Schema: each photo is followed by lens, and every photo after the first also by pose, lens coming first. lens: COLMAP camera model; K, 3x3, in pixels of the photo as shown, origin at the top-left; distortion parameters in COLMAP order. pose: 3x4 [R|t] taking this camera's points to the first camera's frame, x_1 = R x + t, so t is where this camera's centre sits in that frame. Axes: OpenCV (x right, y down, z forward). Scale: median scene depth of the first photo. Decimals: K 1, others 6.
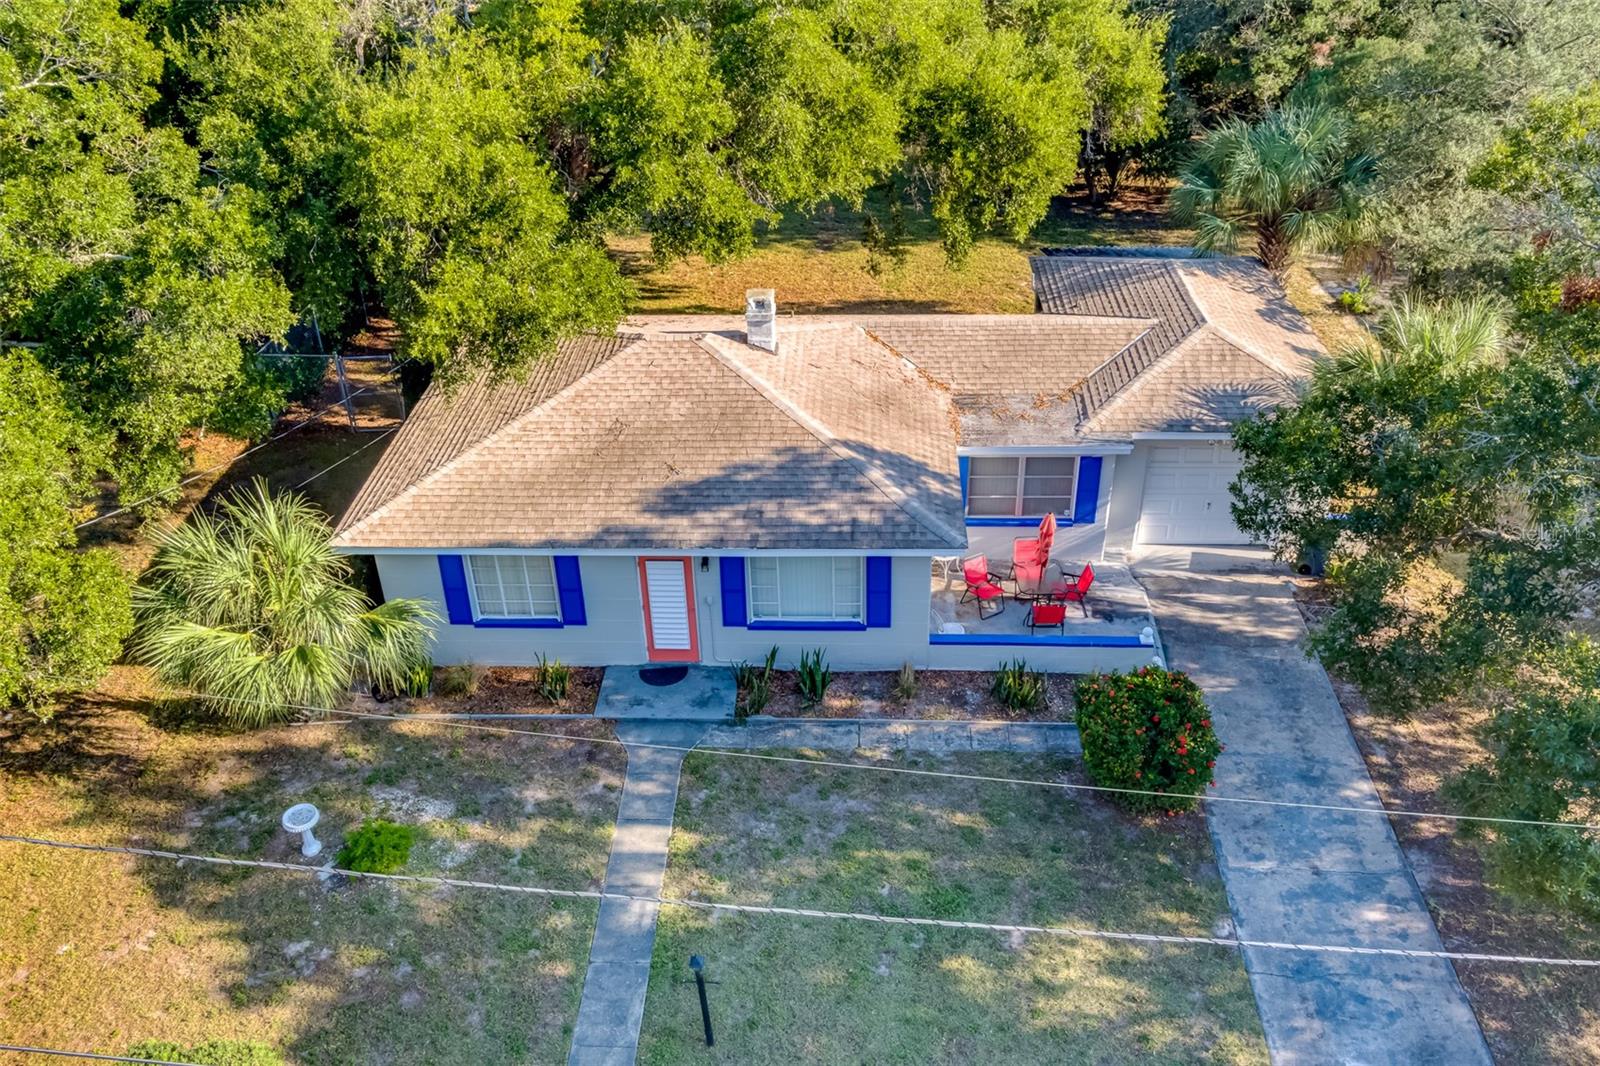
lens RADIAL K [[1297.7, 0, 806.0], [0, 1297.7, 526.6], [0, 0, 1]] dist [-0.059473, -0.014181]
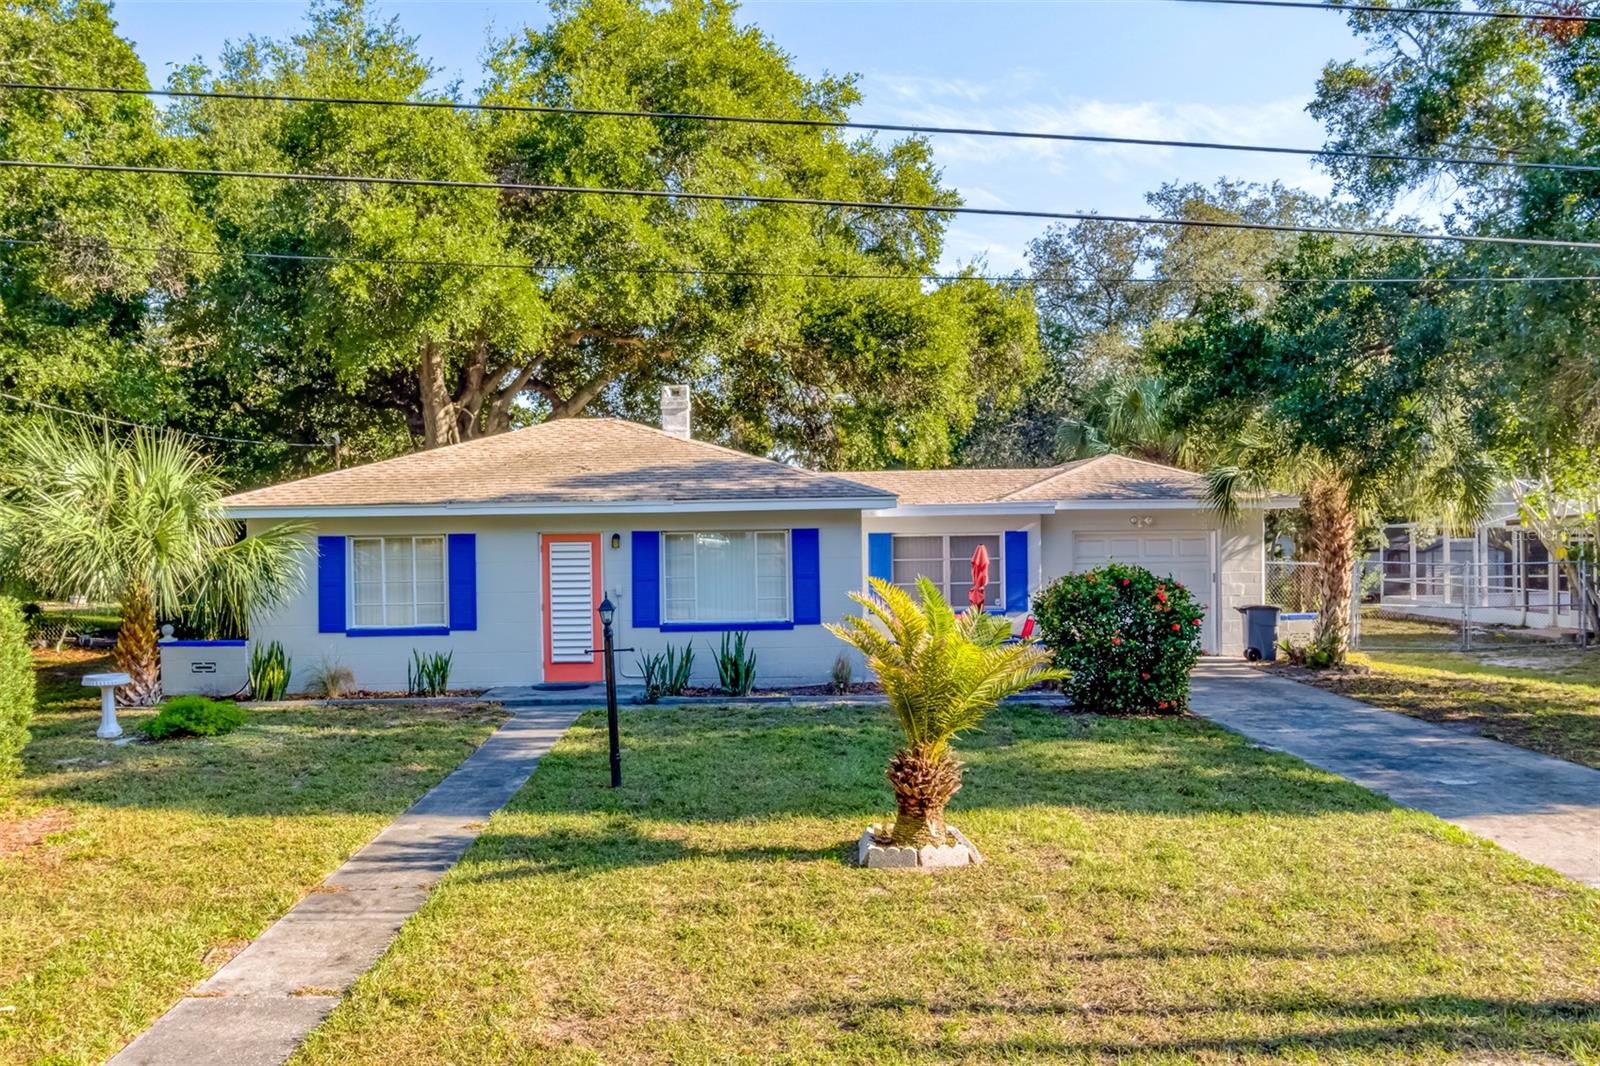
lens RADIAL K [[1297.7, 0, 804.5], [0, 1297.7, 539.1], [0, 0, 1]] dist [-0.059473, -0.014181]
pose [[0.996362, 0.005434, 0.085053, -0.022858], [0.039982, 0.851532, -0.522776, 0.502071], [-0.075266, 0.524274, 0.848217, 0.209134]]
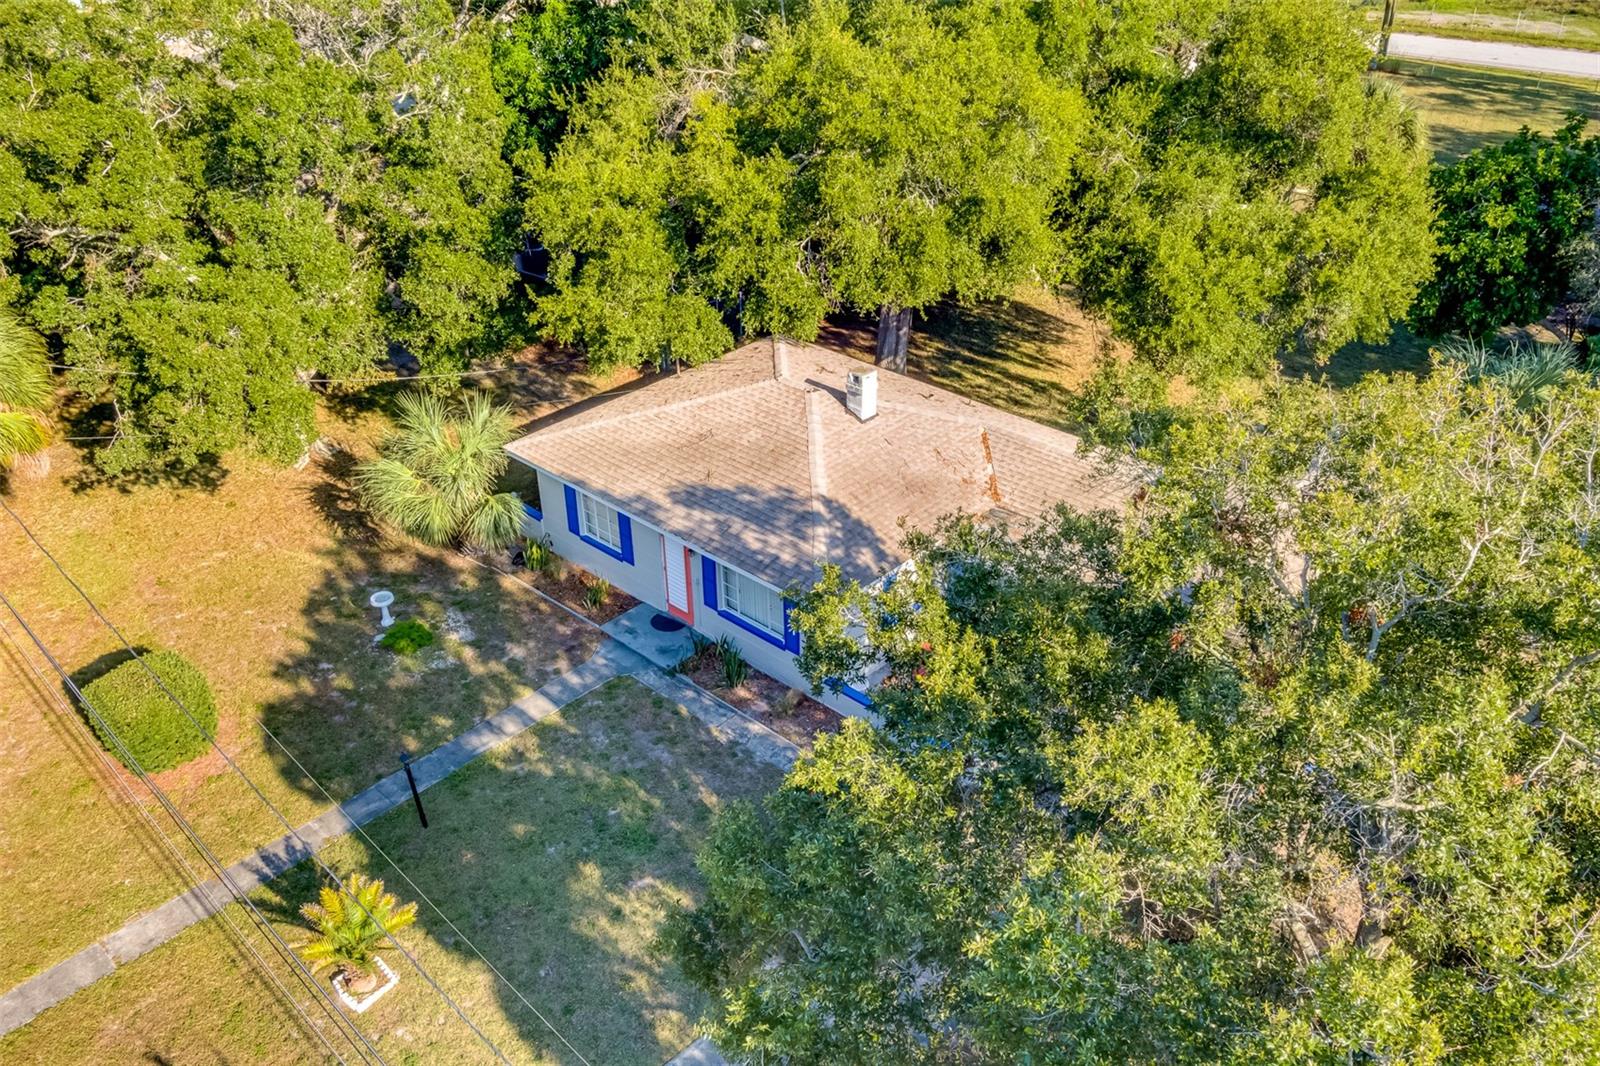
lens RADIAL K [[1297.7, 0, 795.3], [0, 1297.7, 516.7], [0, 0, 1]] dist [-0.059473, -0.014181]
pose [[0.753719, 0.335006, -0.565401, 0.711746], [-0.351739, 0.932363, 0.083542, -0.144095], [0.555146, 0.135907, 0.820574, -0.013792]]
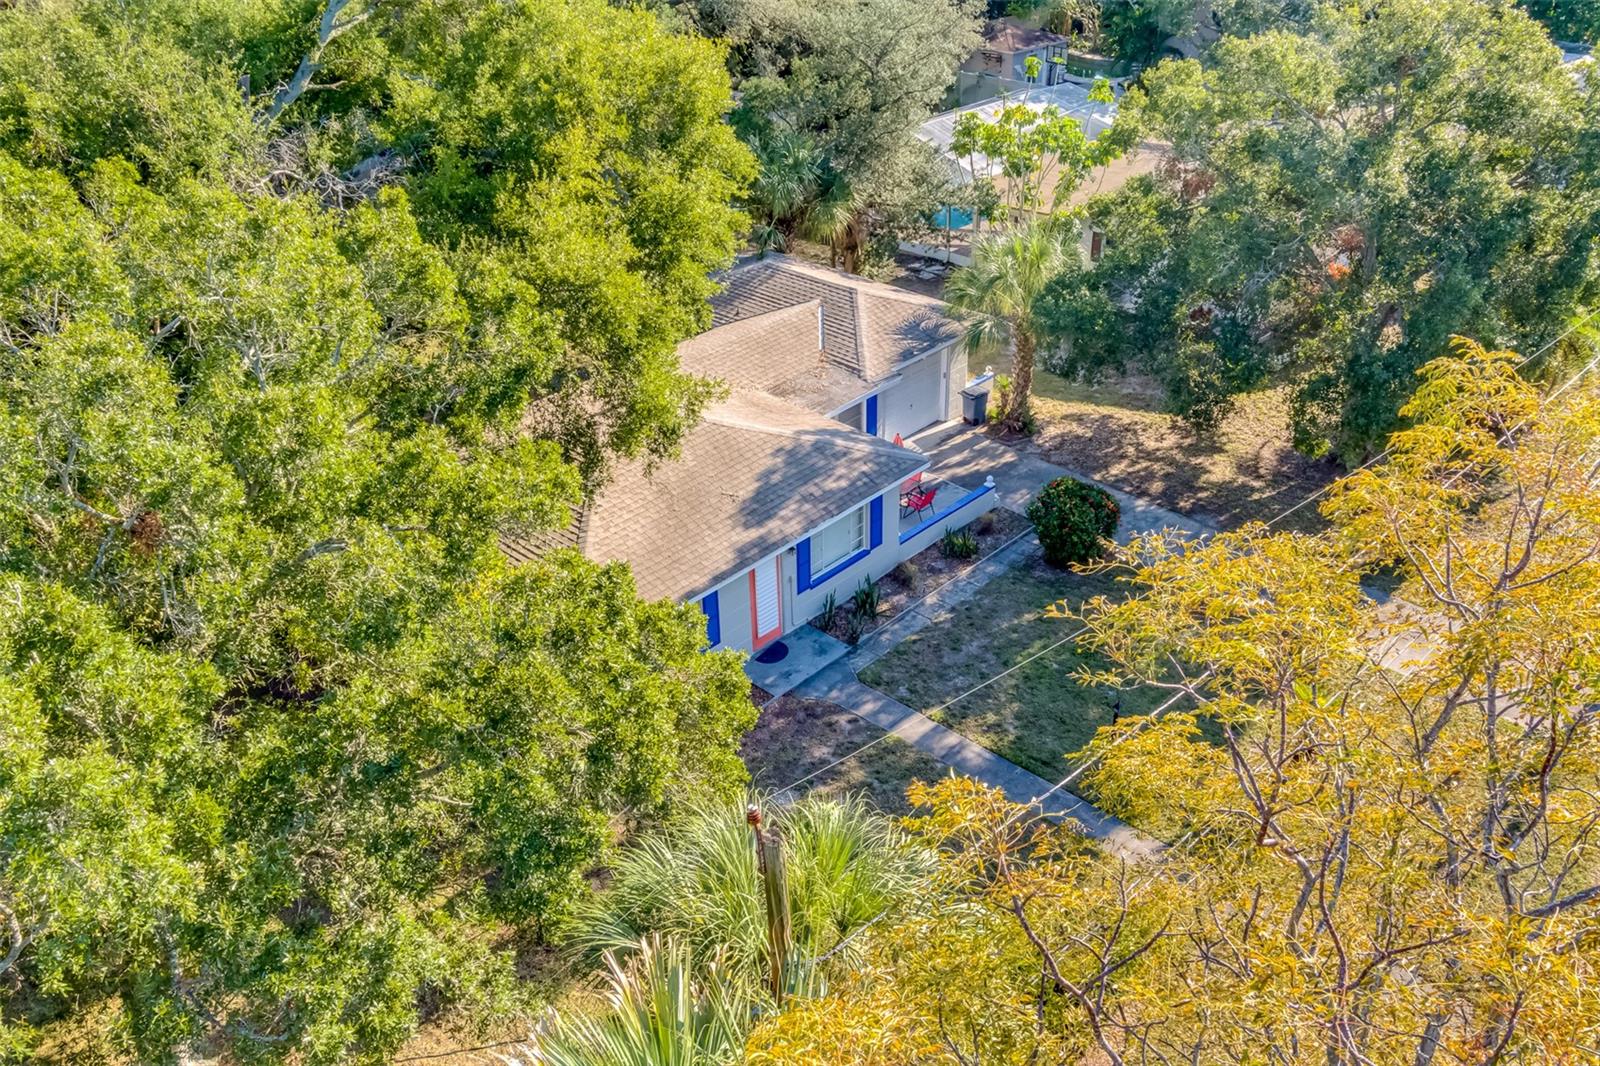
lens RADIAL K [[1297.7, 0, 804.0], [0, 1297.7, 536.5], [0, 0, 1]] dist [-0.059473, -0.014181]
pose [[0.652581, -0.387943, 0.650875, -0.887169], [0.406582, 0.904138, 0.131249, -0.143816], [-0.639398, 0.178984, 0.747753, 0.024202]]
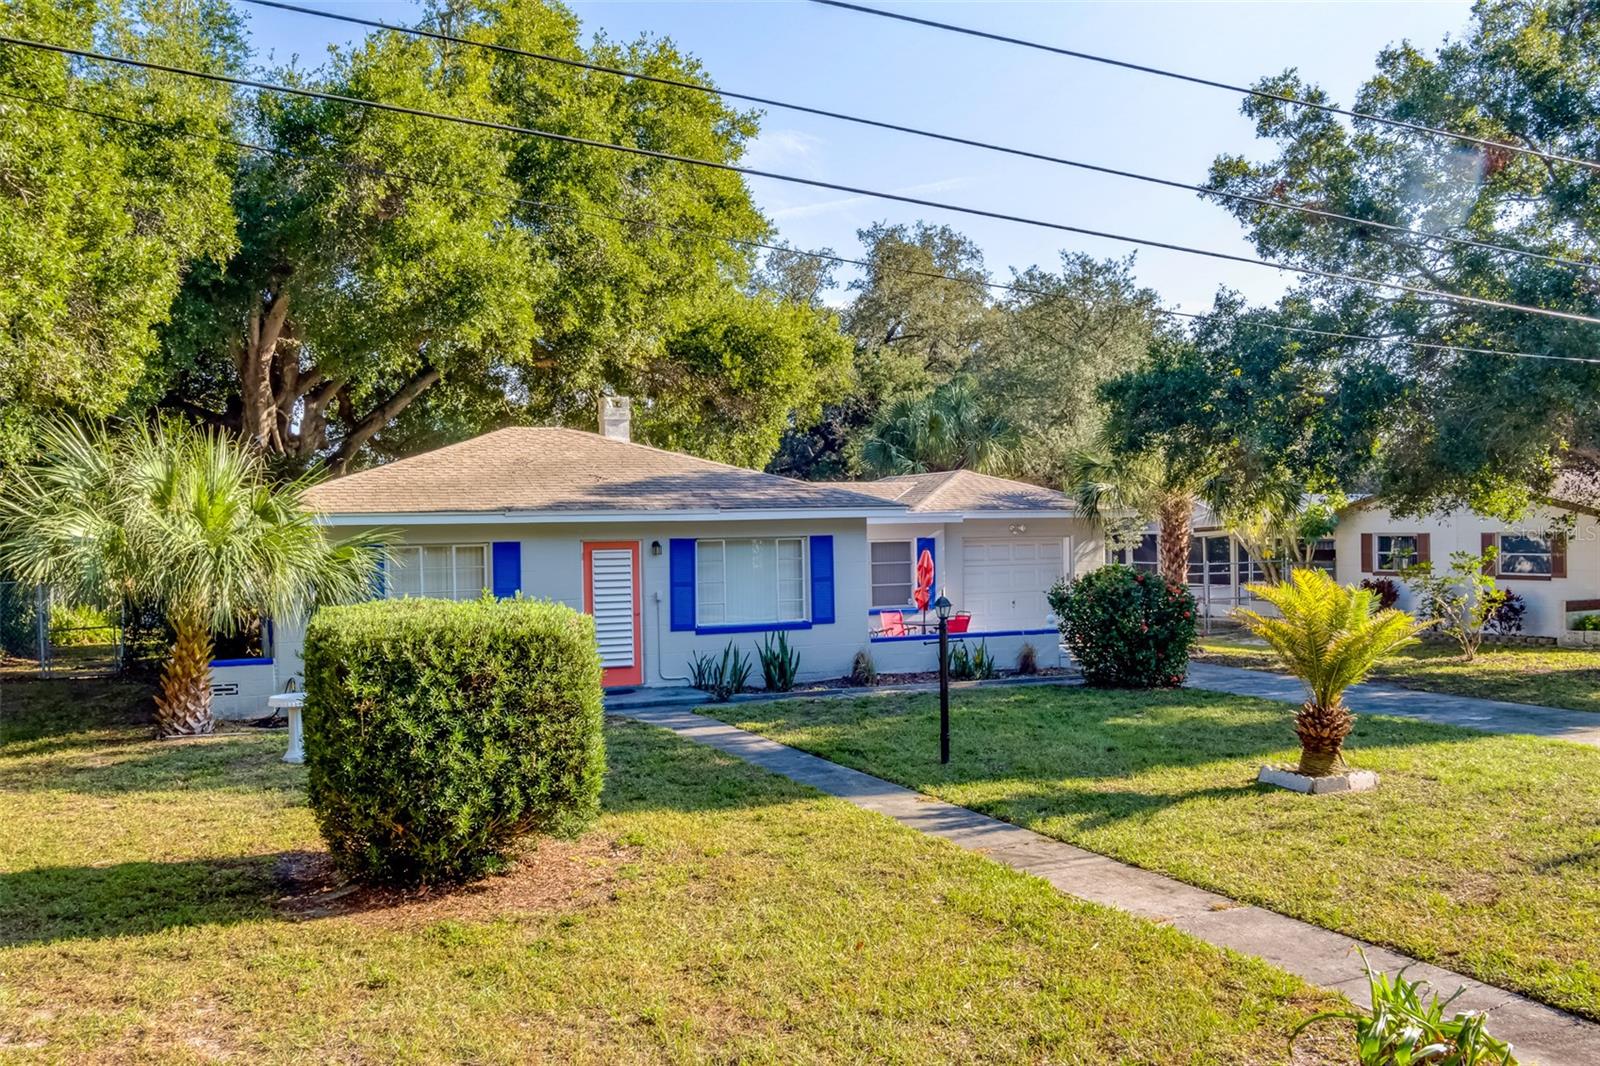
lens RADIAL K [[1297.7, 0, 796.5], [0, 1297.7, 535.8], [0, 0, 1]] dist [-0.059473, -0.014181]
pose [[0.897118, 0.002679, 0.441783, -0.396768], [0.234090, 0.845184, -0.480485, 0.489873], [-0.374676, 0.534469, 0.757603, 0.236932]]
